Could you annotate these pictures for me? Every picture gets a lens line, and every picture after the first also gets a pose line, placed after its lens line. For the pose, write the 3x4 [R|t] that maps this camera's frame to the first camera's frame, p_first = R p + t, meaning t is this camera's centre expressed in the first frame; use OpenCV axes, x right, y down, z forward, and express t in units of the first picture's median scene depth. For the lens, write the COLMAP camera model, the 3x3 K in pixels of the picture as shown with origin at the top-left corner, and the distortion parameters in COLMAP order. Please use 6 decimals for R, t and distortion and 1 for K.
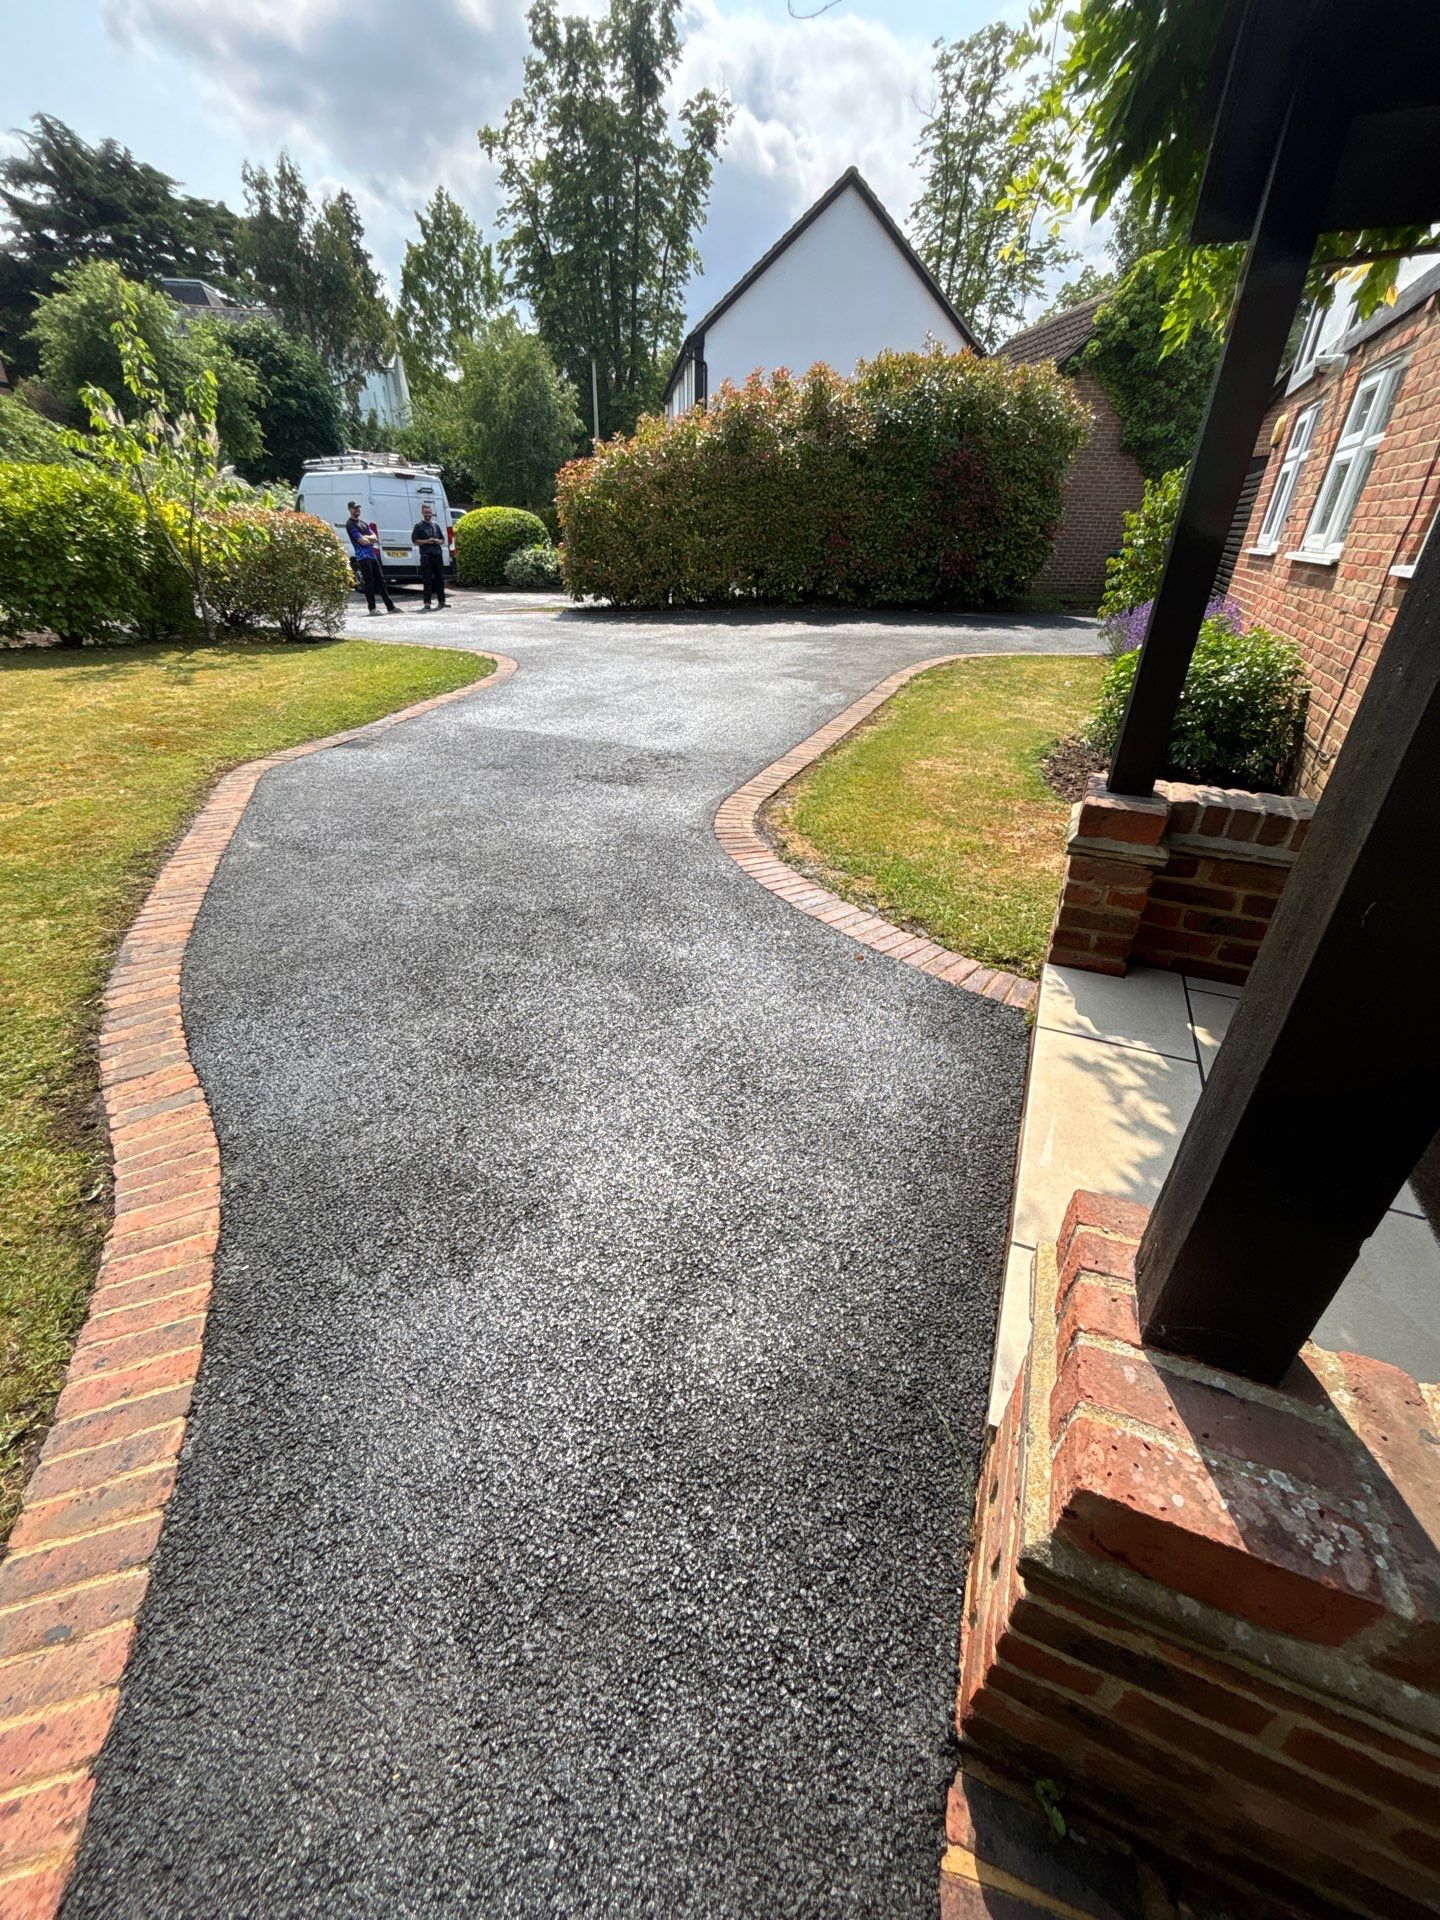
lens RADIAL K [[770.4, 0, 710.4], [0, 770.4, 965.2], [0, 0, 1]] dist [0.000297, 0.000741]
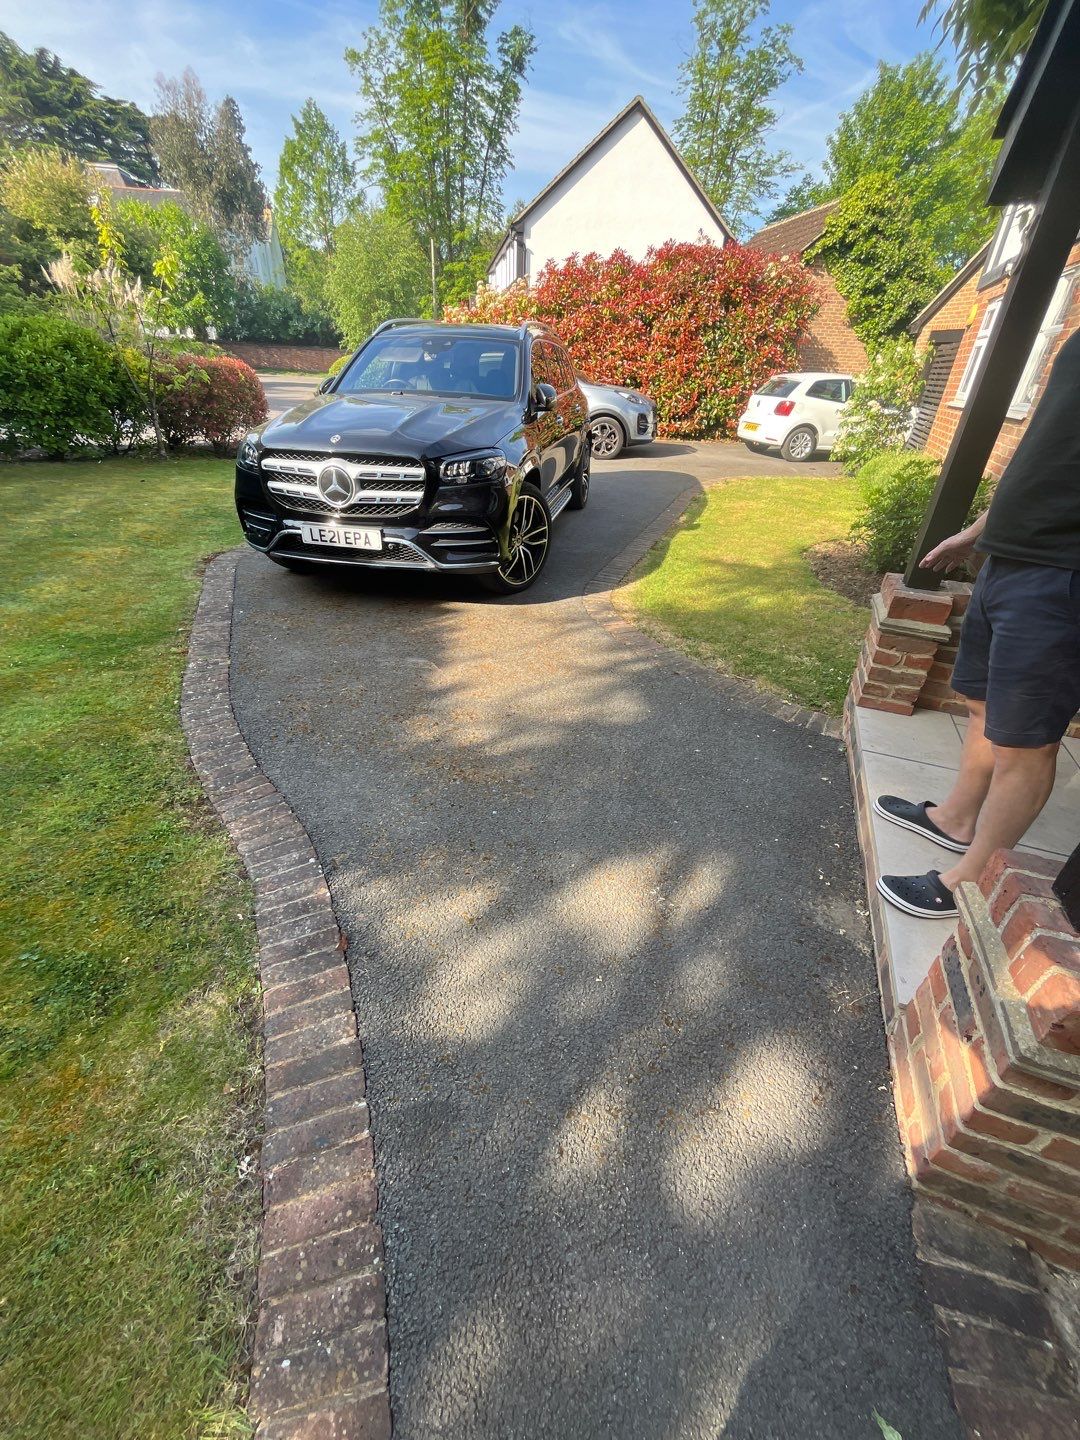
lens RADIAL K [[585.9, 0, 536.5], [0, 585.9, 719.4], [0, 0, 1]] dist [-0.001293, -0.000615]
pose [[0.999311, 0.000501, 0.037100, -0.012914], [-0.001366, 0.999728, 0.023276, -0.000130], [-0.037078, -0.023310, 0.999040, -0.004346]]
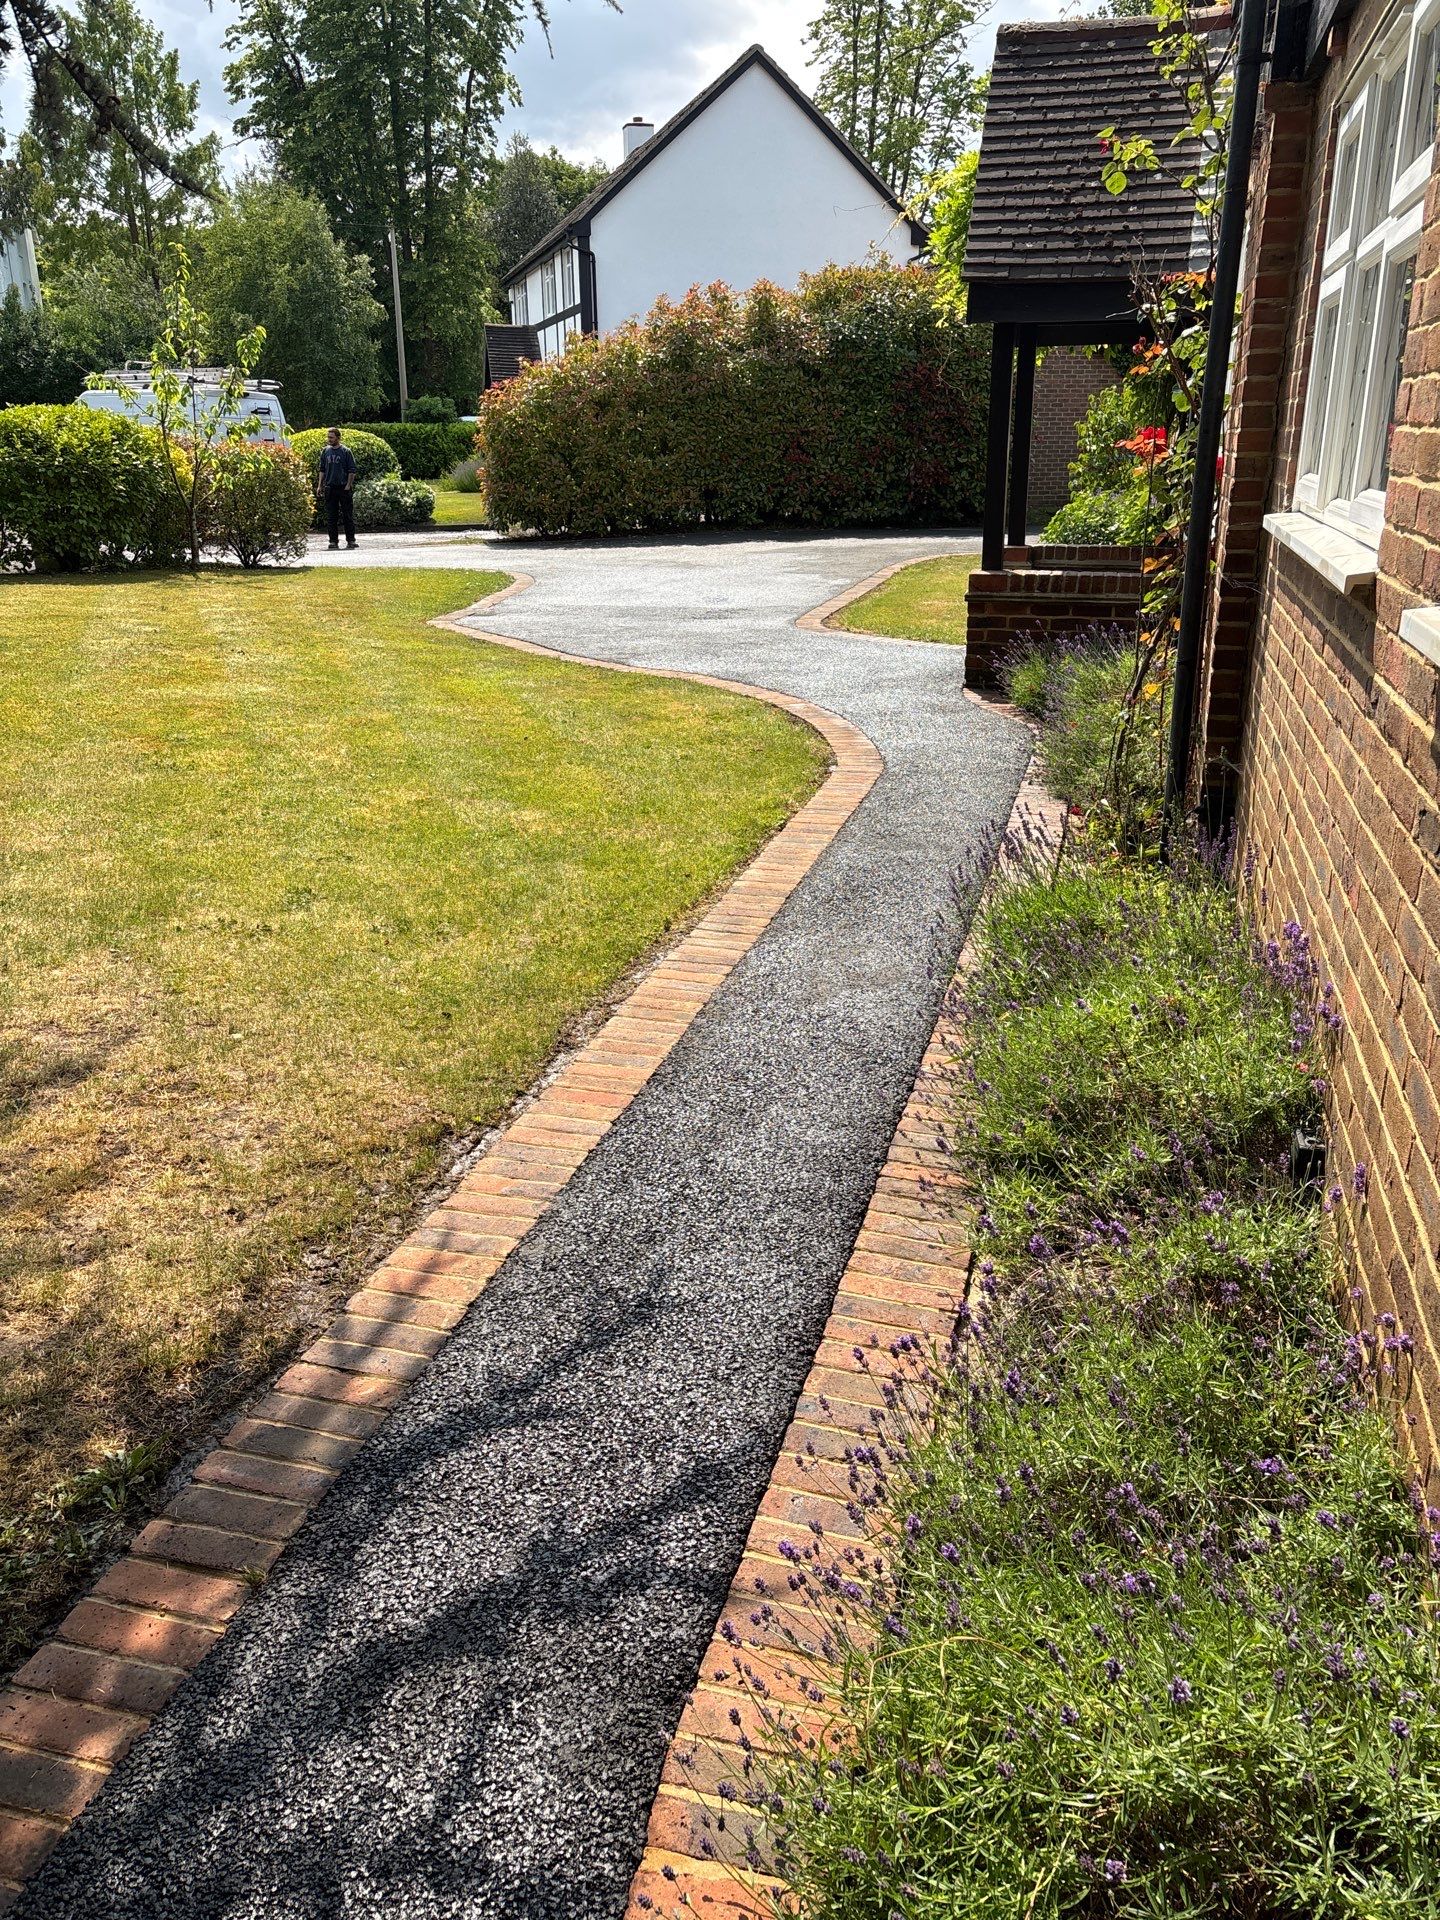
lens RADIAL K [[1438.3, 0, 720.0], [0, 1438.3, 960.0], [0, 0, 1]] dist [0.066262, -0.063534]
pose [[0.989331, -0.072421, 0.126409, -0.066557], [0.093152, 0.981600, -0.166686, 0.110405], [-0.112011, 0.176682, 0.977874, -0.199221]]
